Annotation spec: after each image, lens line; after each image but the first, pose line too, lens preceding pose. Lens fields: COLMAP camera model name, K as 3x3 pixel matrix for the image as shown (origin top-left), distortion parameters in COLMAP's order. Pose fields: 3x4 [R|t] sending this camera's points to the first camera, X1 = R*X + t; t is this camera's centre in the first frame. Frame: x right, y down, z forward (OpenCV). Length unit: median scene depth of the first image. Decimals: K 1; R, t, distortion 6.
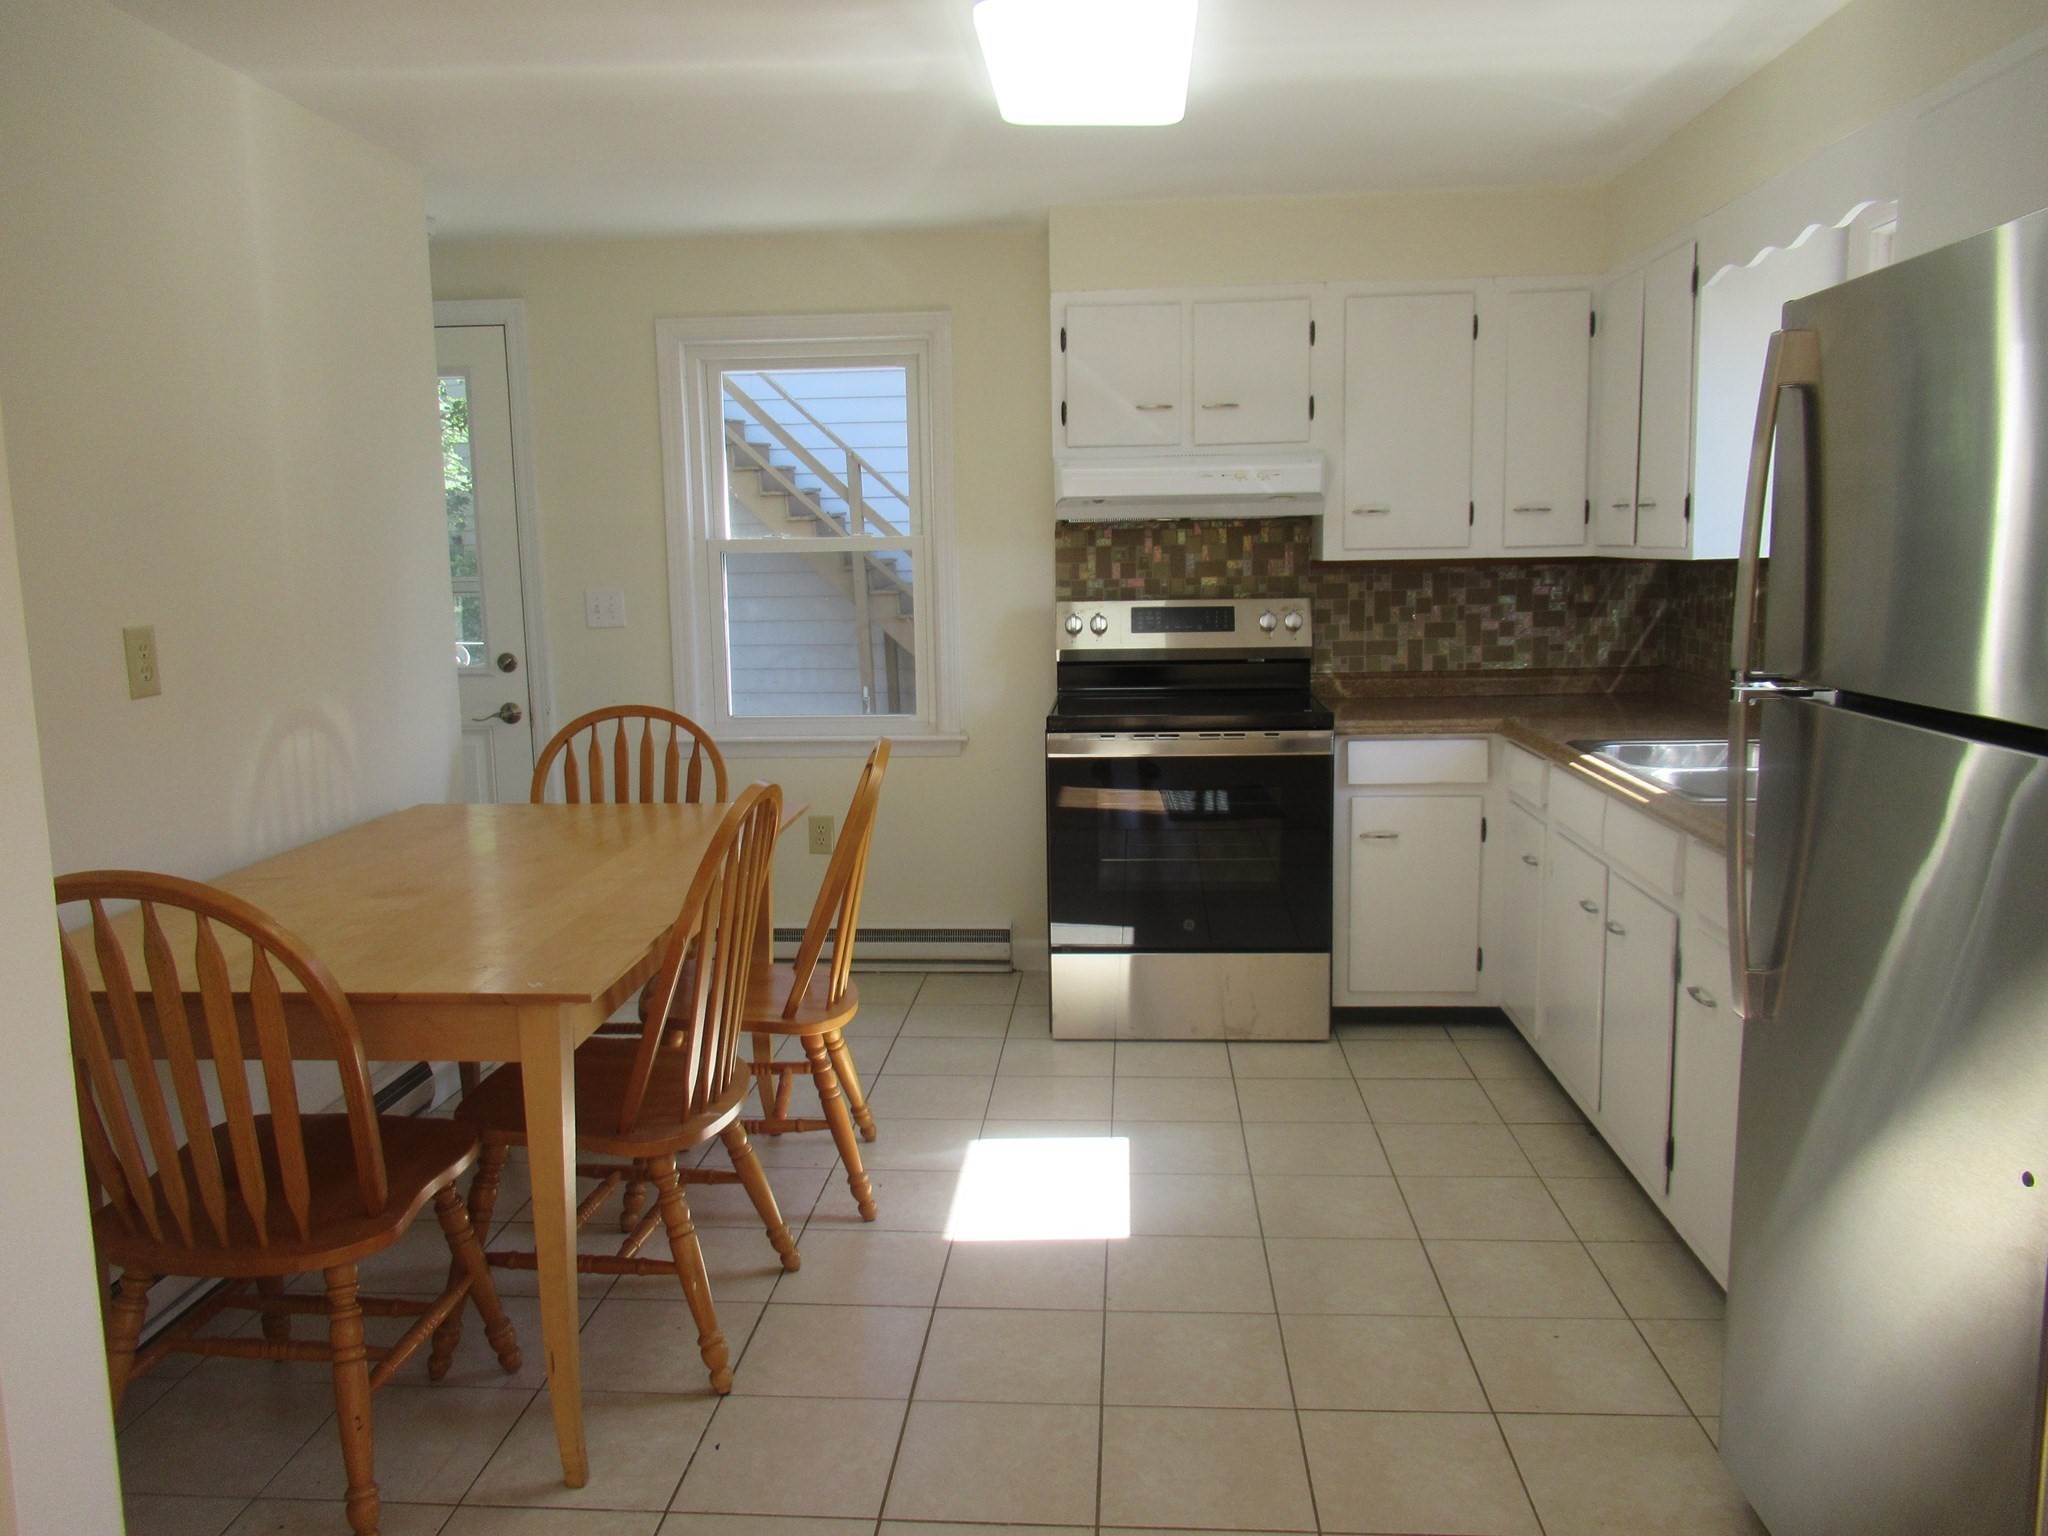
lens RADIAL K [[1531.3, 0, 1022.0], [0, 1531.3, 766.8], [0, 0, 1]] dist [-0.002292, -0.002697]
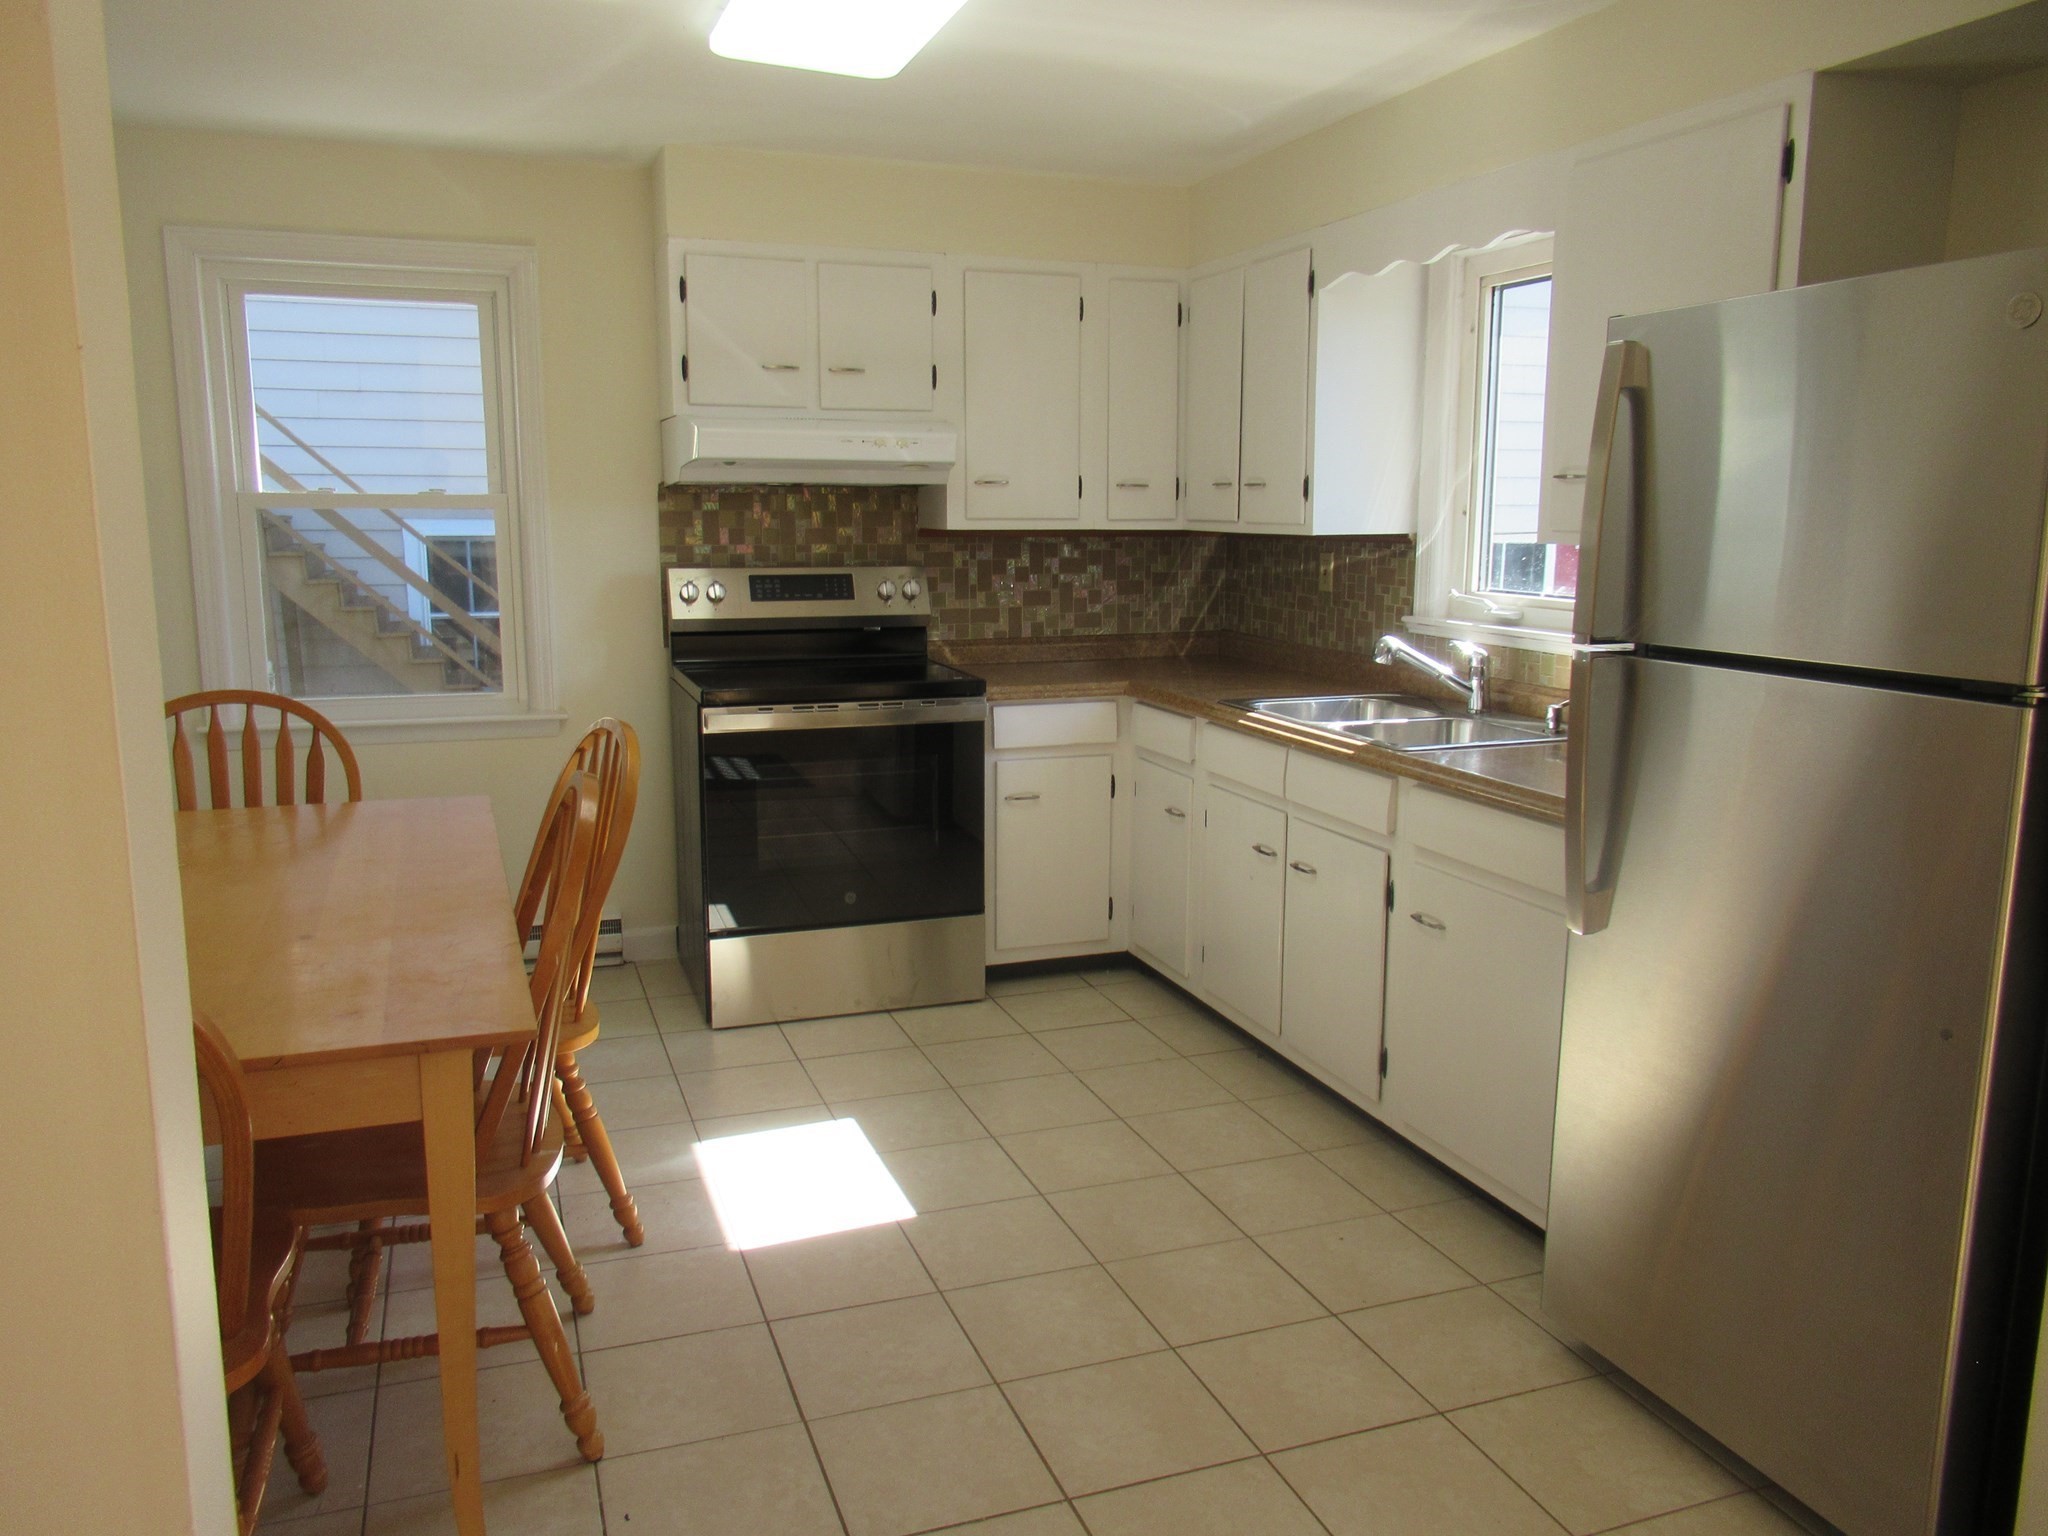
lens RADIAL K [[1531.3, 0, 1024.1], [0, 1531.3, 769.3], [0, 0, 1]] dist [-0.002292, -0.002697]
pose [[0.912914, -0.046625, 0.405479, -0.185074], [0.036951, 0.998815, 0.031659, -0.006733], [-0.406475, -0.013919, 0.913556, 0.053725]]
